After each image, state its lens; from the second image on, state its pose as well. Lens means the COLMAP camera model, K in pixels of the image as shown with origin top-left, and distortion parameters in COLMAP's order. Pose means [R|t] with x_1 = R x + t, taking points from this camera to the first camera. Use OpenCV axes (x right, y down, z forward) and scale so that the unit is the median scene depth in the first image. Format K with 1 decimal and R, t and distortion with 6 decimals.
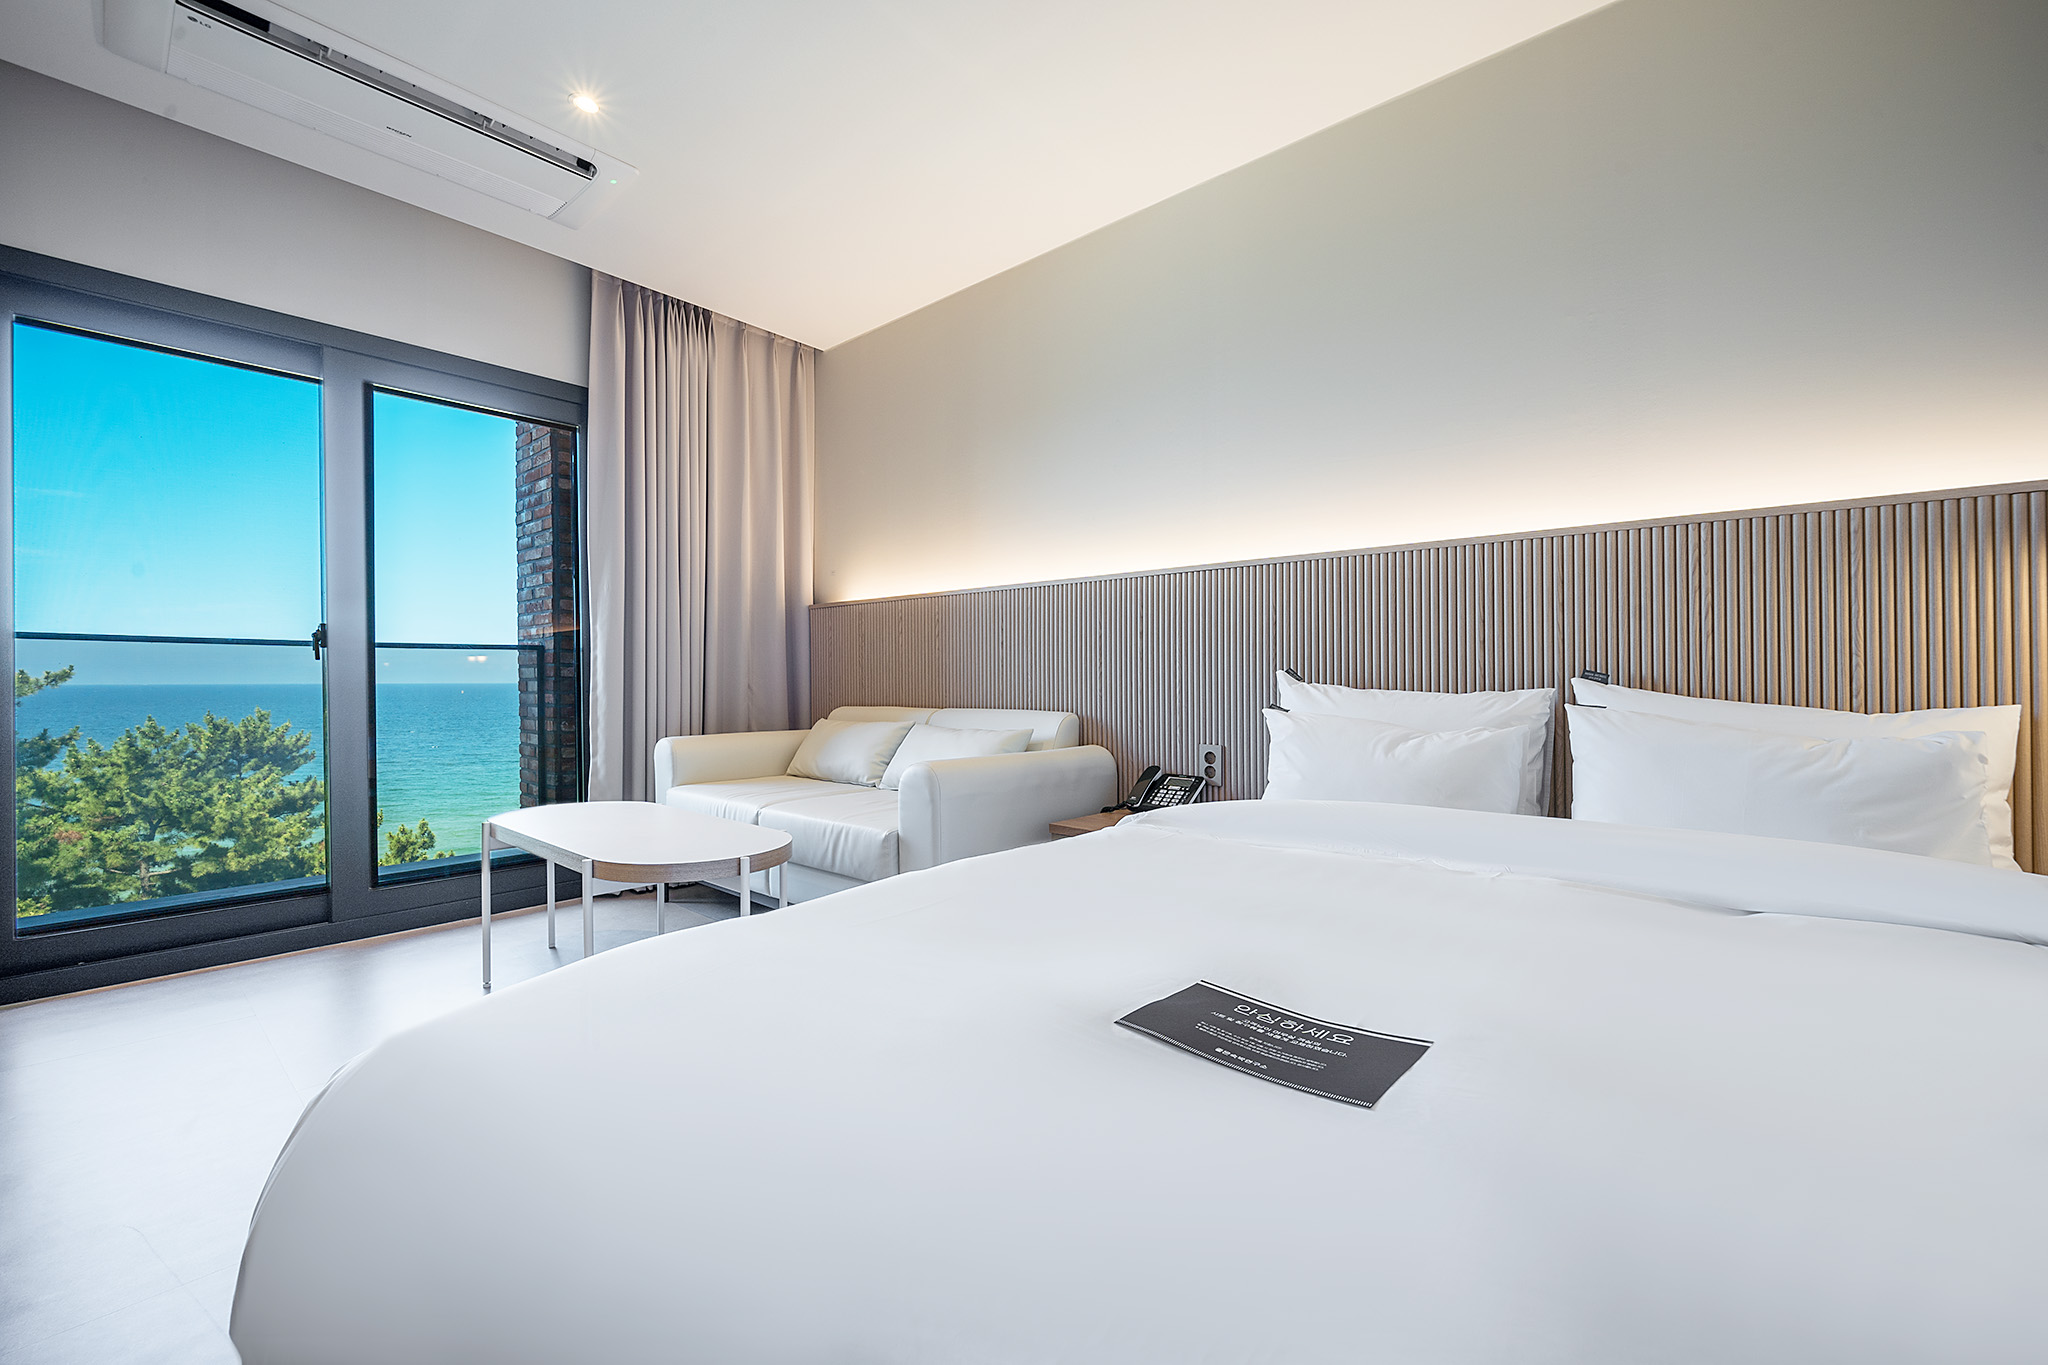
lens RADIAL K [[835.2, 0, 1026.8], [0, 835.2, 677.4], [0, 0, 1]] dist [0.000944, 0.000406]
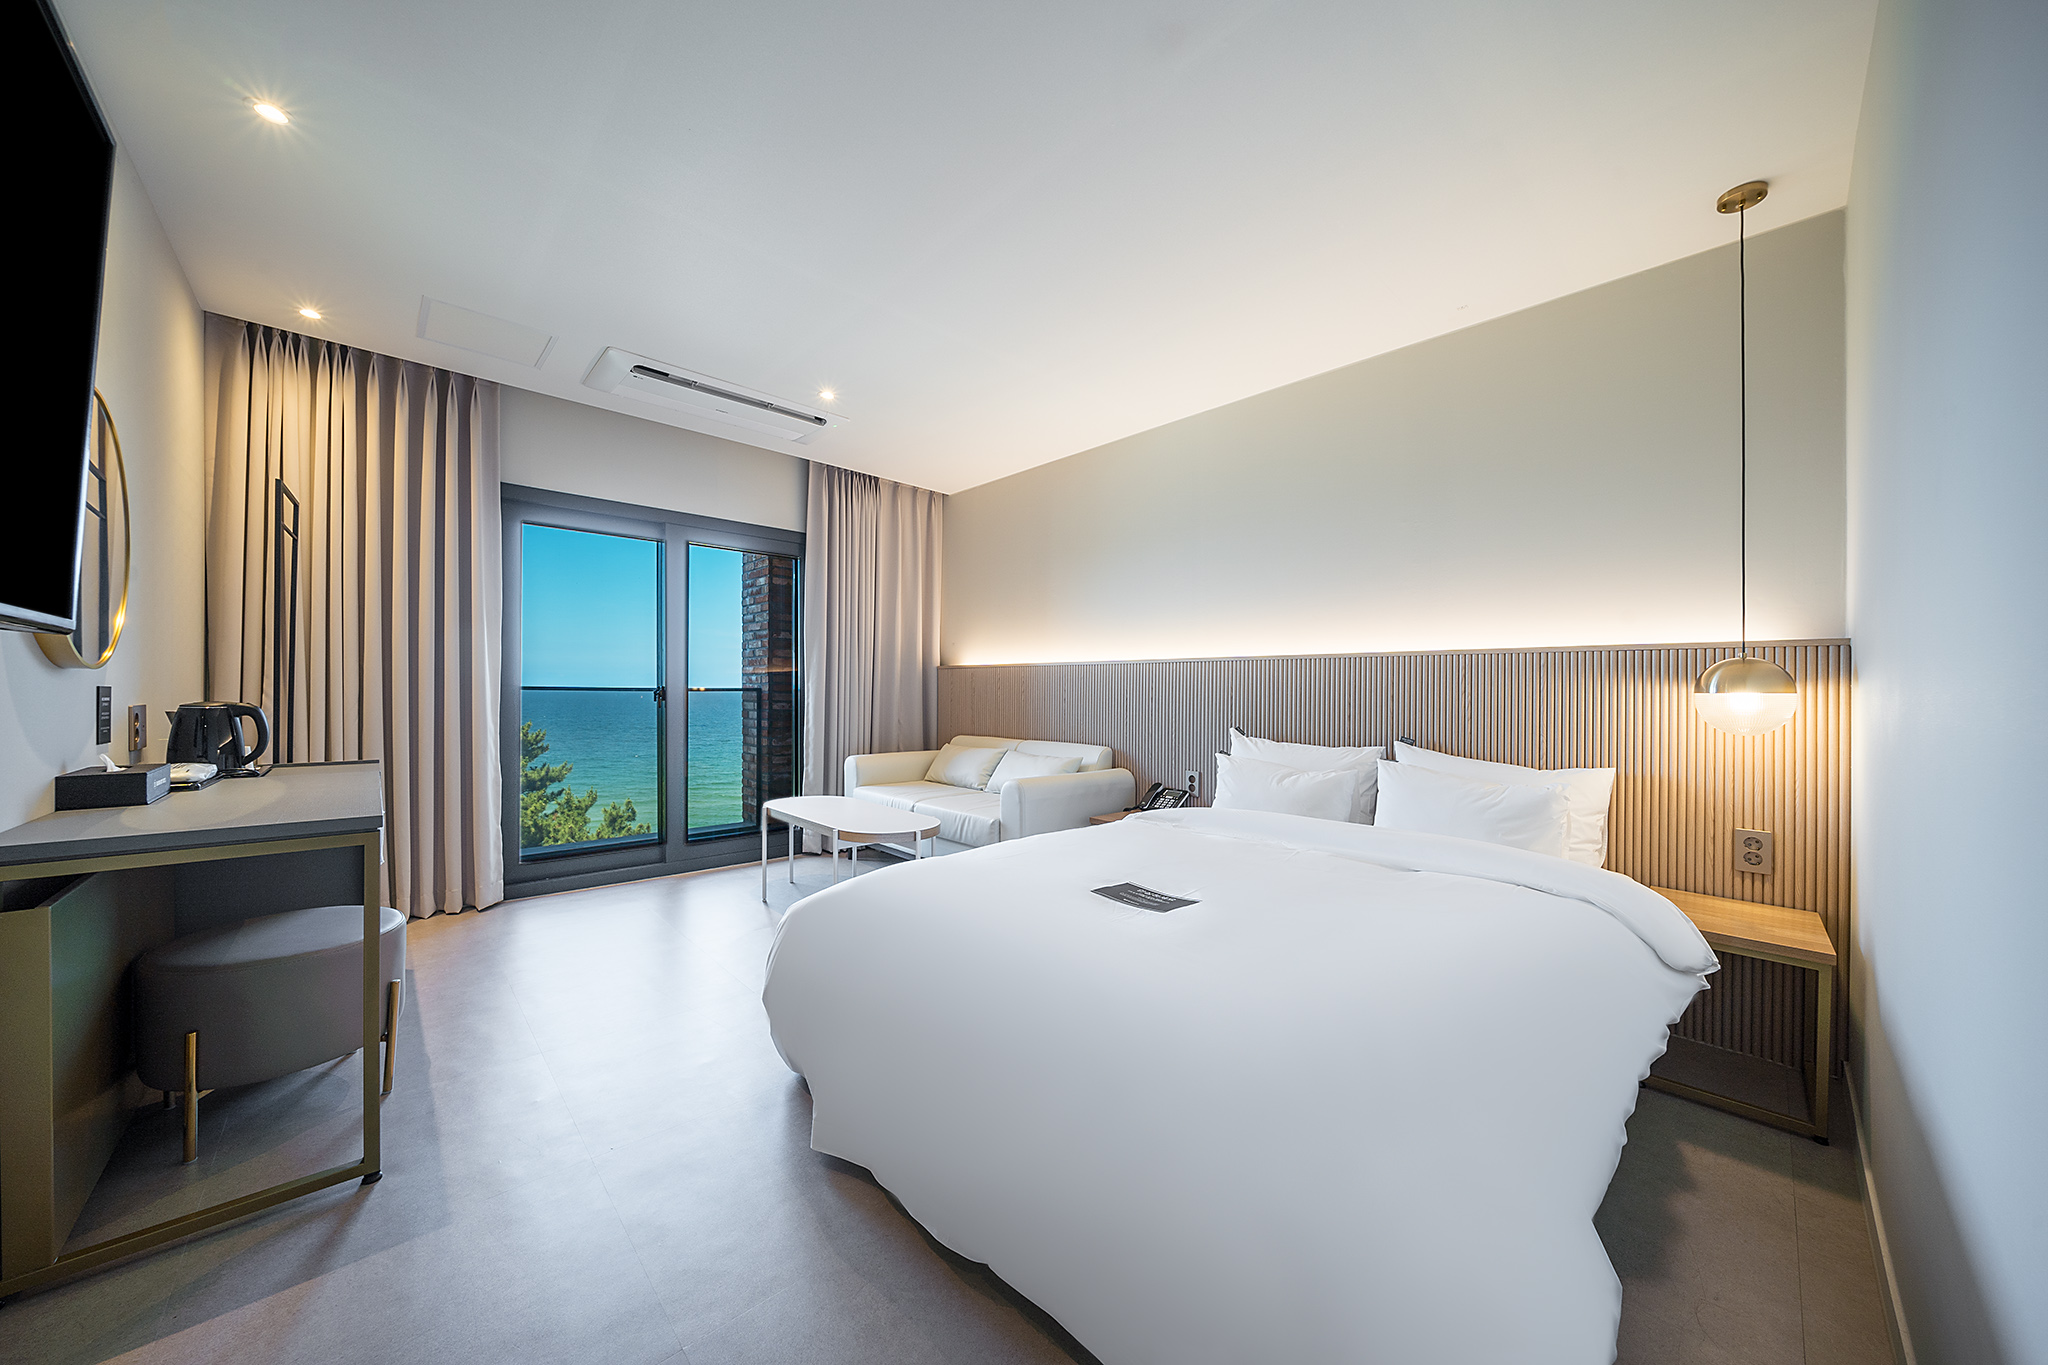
lens RADIAL K [[700.4, 0, 1024.8], [0, 700.4, 689.6], [0, 0, 1]] dist [-0.001915, -0.000069]
pose [[0.994984, 0.011434, -0.099382, 0.025343], [-0.011747, 0.999928, -0.002569, -0.054938], [0.099345, 0.003724, 0.995046, -0.296976]]
